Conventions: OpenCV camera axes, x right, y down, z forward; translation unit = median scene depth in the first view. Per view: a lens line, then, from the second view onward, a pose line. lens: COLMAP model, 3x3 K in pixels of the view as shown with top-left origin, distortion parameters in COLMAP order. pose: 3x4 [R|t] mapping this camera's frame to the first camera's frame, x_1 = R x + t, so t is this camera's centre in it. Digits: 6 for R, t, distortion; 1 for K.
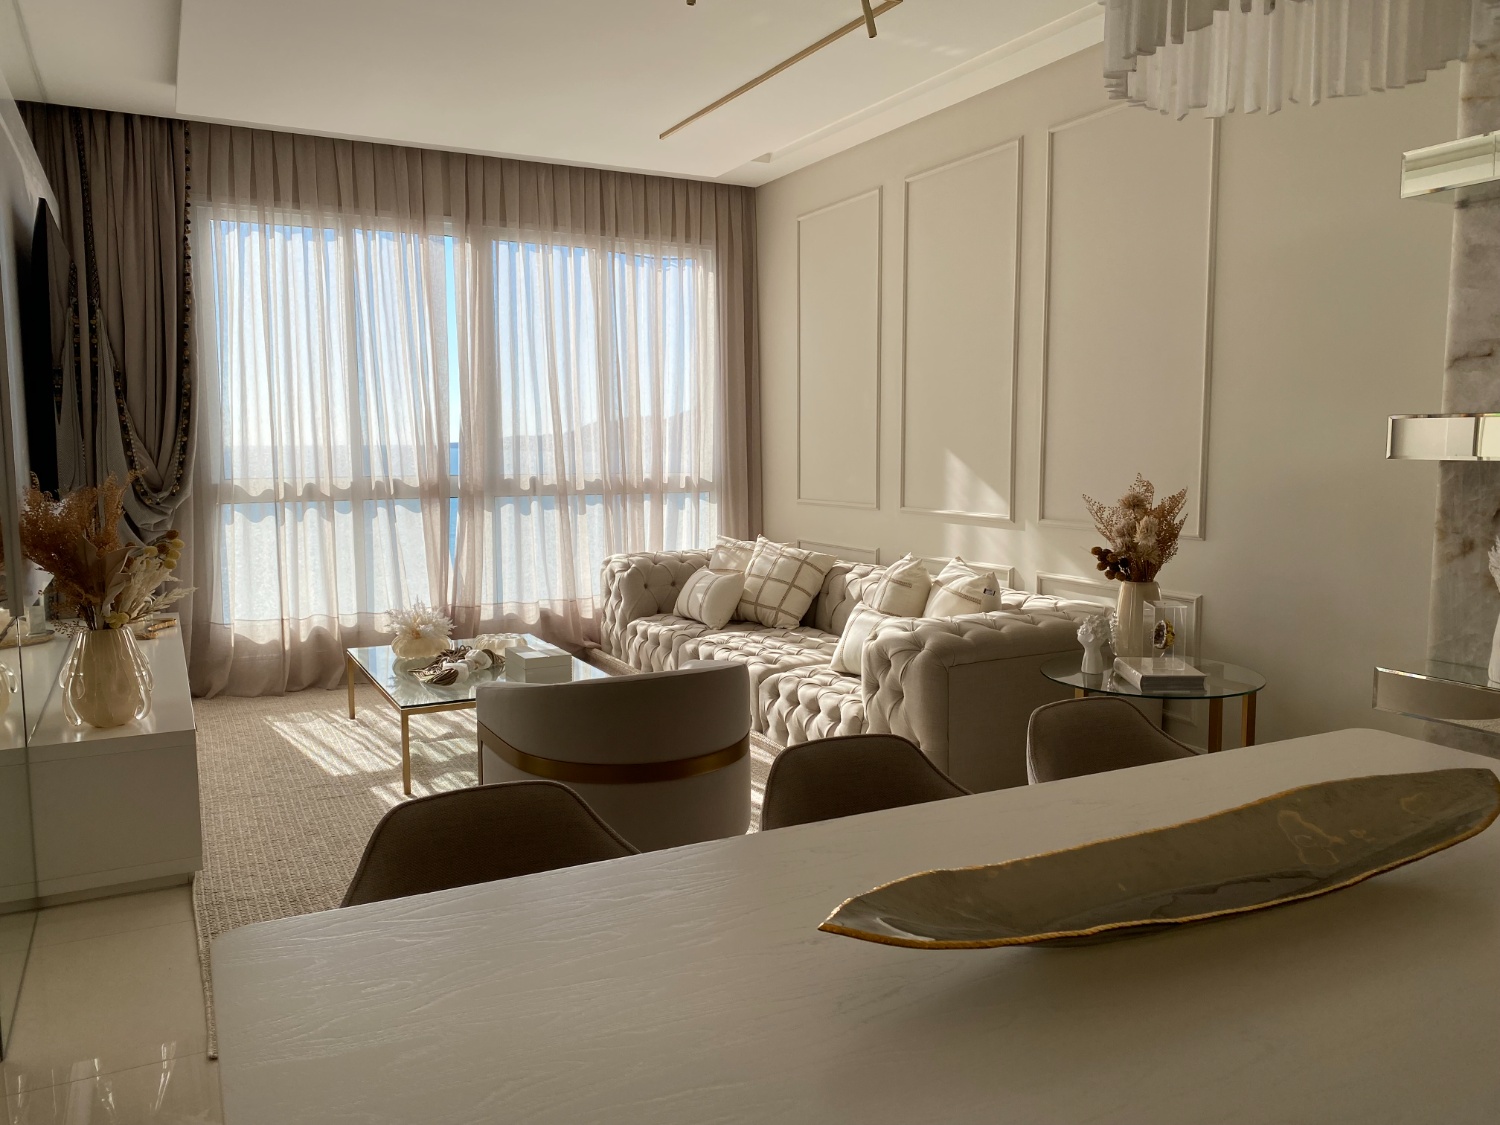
lens RADIAL K [[1131.1, 0, 729.3], [0, 1131.1, 559.6], [0, 0, 1]] dist [0.017334, -0.046308]
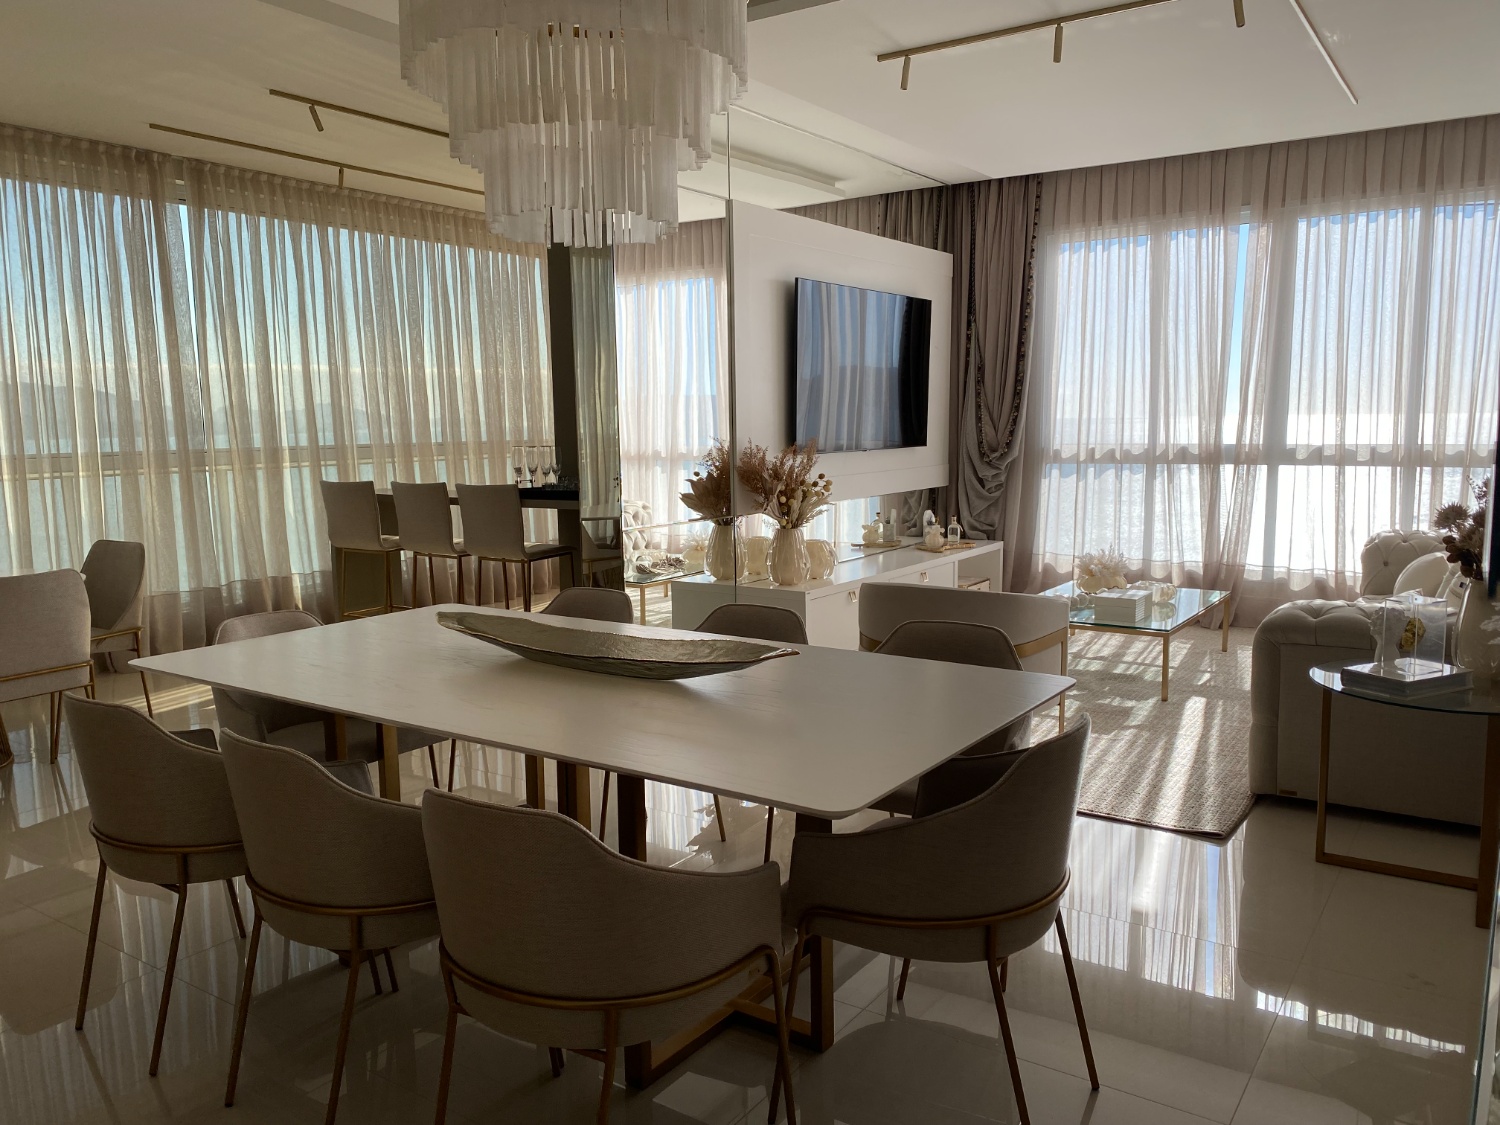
lens RADIAL K [[1131.1, 0, 729.3], [0, 1131.1, 559.6], [0, 0, 1]] dist [0.017334, -0.046308]
pose [[0.466695, 0.102959, -0.878405, 0.543823], [-0.082062, 0.993957, 0.072904, -0.004054], [0.880603, 0.038060, 0.472324, 0.066368]]
